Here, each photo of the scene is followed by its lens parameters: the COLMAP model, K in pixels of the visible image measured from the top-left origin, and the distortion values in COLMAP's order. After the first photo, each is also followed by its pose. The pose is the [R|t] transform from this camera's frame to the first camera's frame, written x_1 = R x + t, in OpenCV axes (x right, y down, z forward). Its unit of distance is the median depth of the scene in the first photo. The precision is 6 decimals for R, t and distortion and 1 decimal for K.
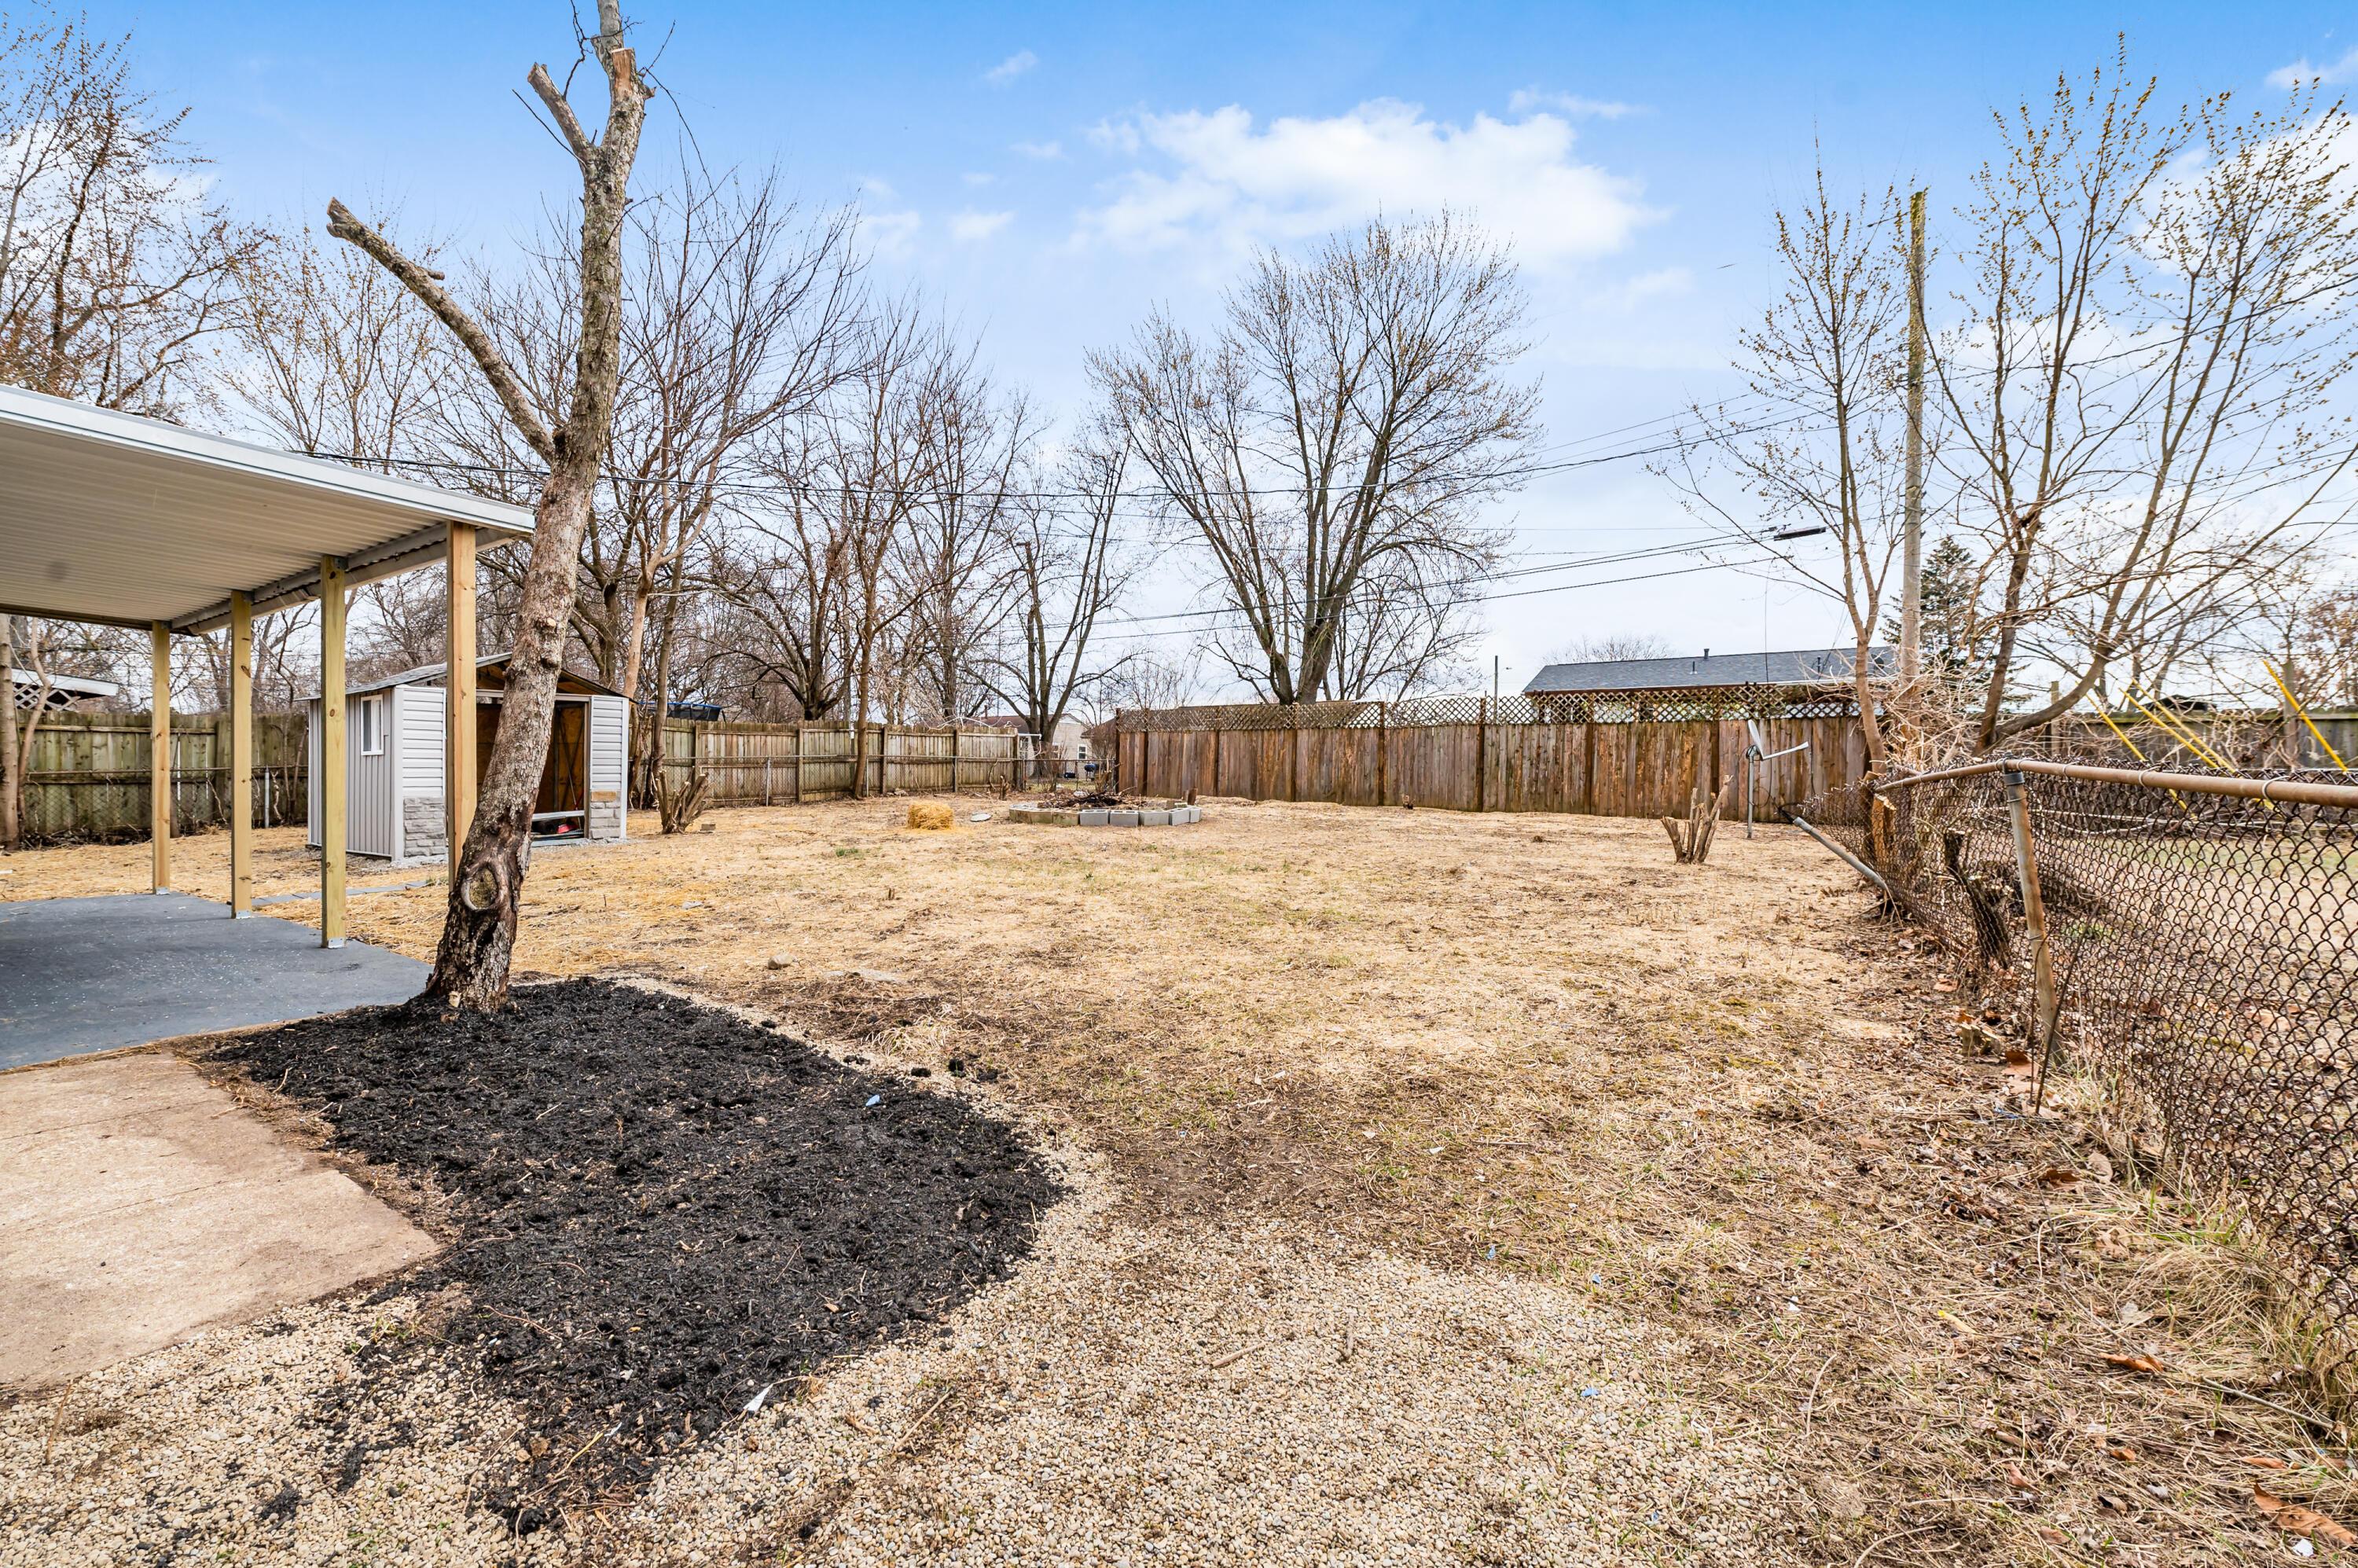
lens RADIAL K [[1023.8, 0, 1184.6], [0, 1023.8, 810.6], [0, 0, 1]] dist [0.000484, 0.000414]
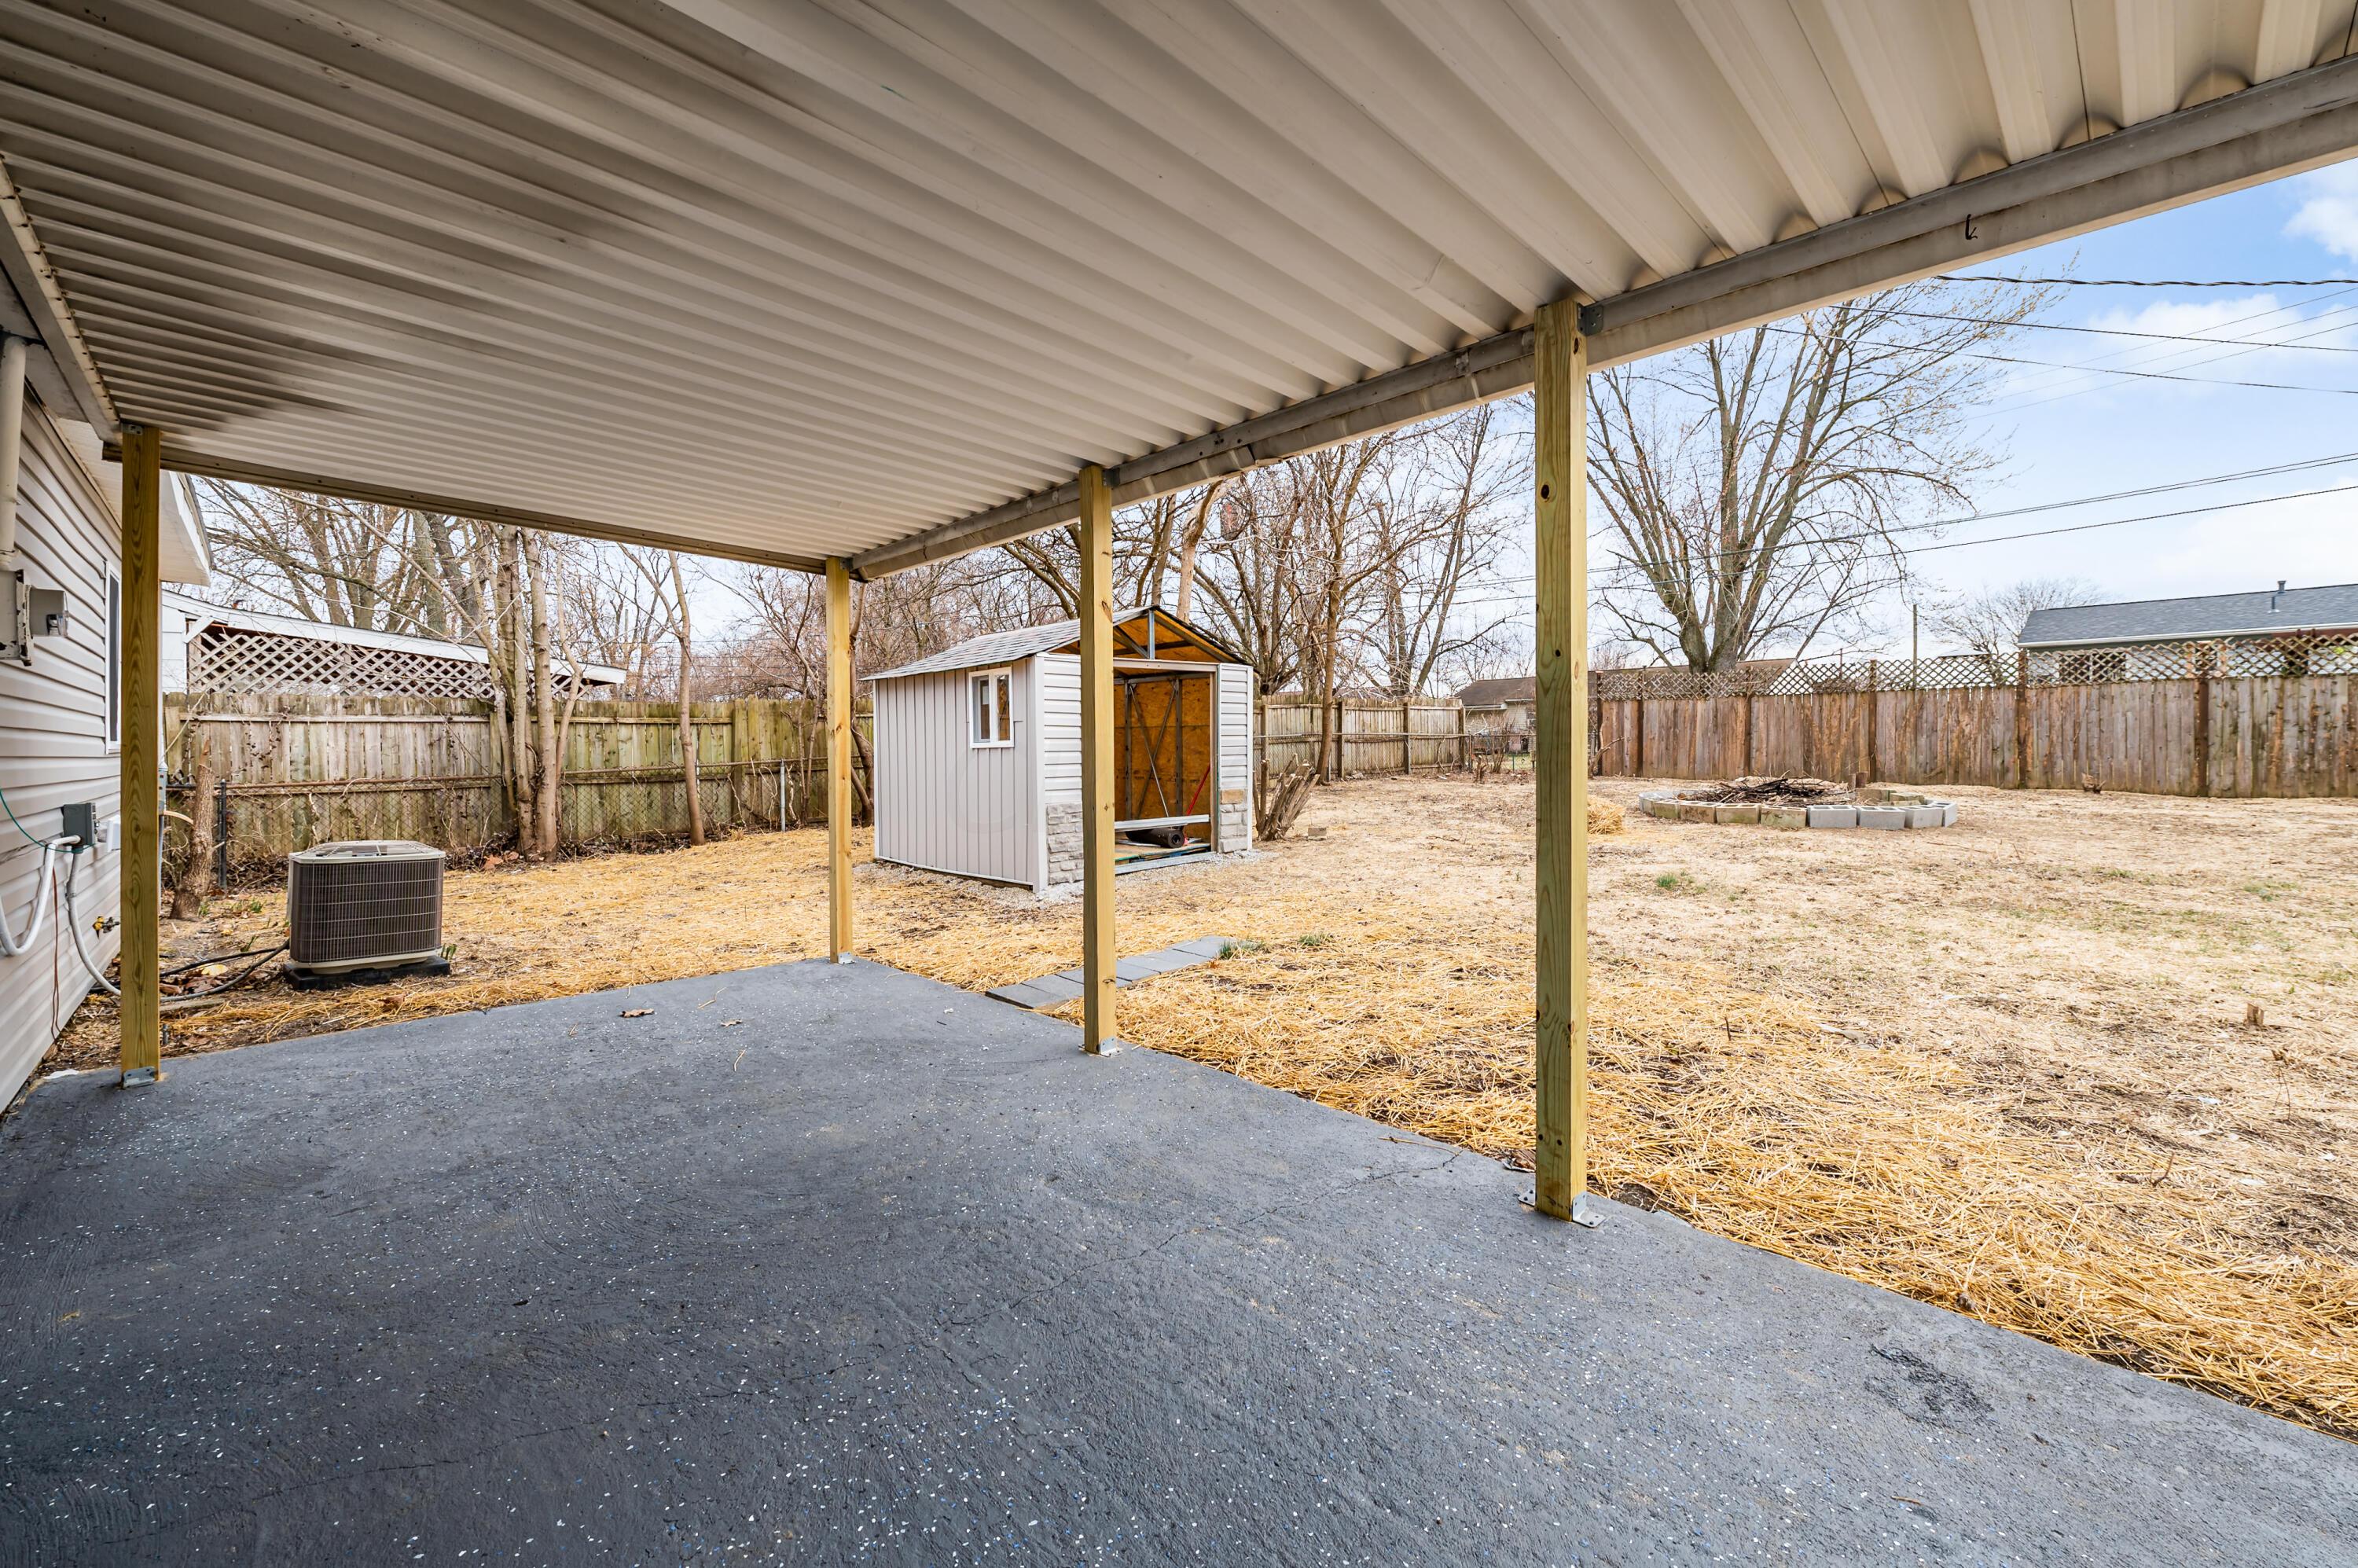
lens RADIAL K [[948.8, 0, 1179.0], [0, 948.8, 784.0], [0, 0, 1]] dist [0.000383, 0.000141]
pose [[0.985573, -0.007893, -0.169069, -0.324172], [0.008775, 0.999951, 0.004473, -0.017529], [0.169026, -0.005892, 0.985594, 0.200053]]
